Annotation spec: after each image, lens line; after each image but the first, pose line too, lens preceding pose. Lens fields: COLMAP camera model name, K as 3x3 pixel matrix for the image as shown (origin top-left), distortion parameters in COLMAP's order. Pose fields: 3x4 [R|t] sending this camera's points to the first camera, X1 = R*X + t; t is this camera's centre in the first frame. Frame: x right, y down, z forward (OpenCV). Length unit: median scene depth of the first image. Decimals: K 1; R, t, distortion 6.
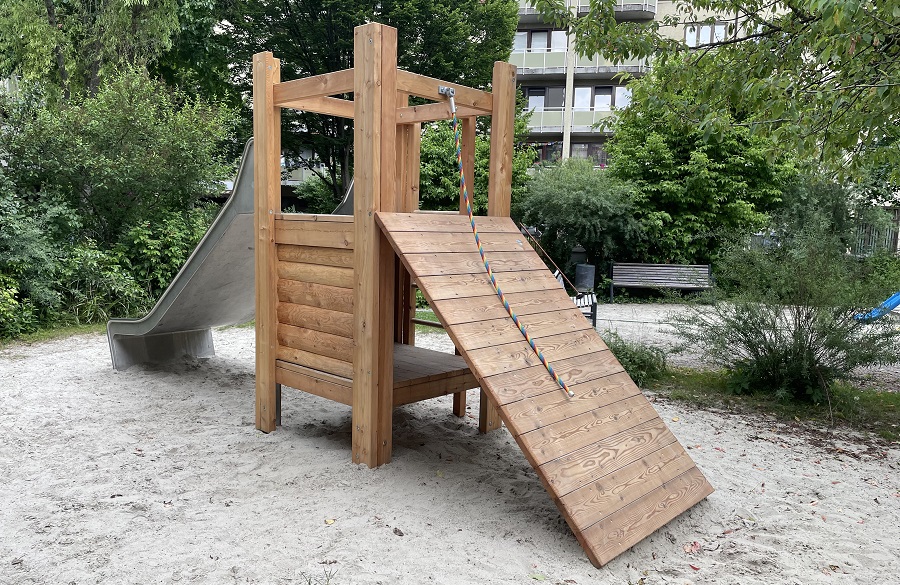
lens RADIAL K [[698.5, 0, 448.4], [0, 698.5, 293.6], [0, 0, 1]] dist [0.060522, -0.021480]
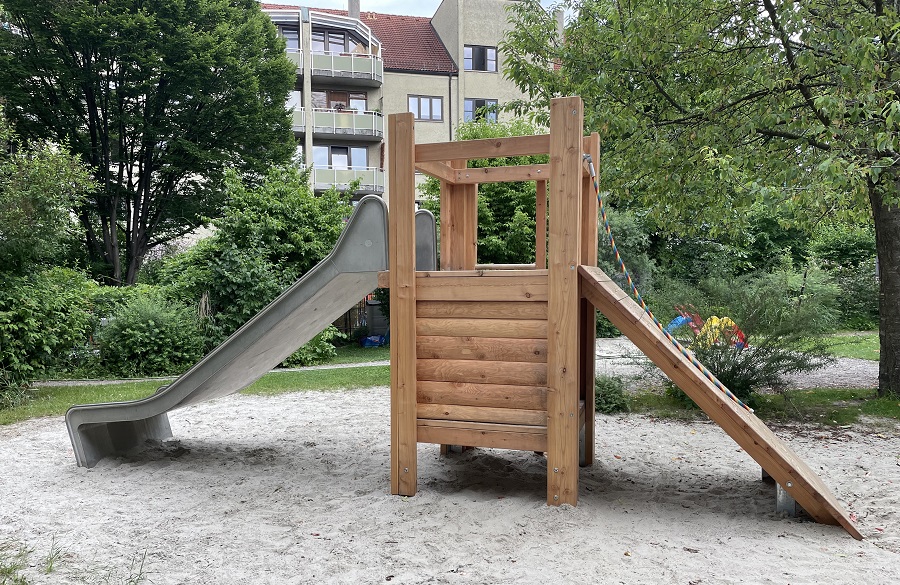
lens RADIAL K [[698.5, 0, 444.3], [0, 698.5, 295.4], [0, 0, 1]] dist [0.060522, -0.021480]
pose [[0.901372, -0.043354, 0.430870, -0.607112], [0.075138, 0.995542, -0.057016, -0.018126], [-0.426477, 0.083767, 0.900611, 0.084941]]
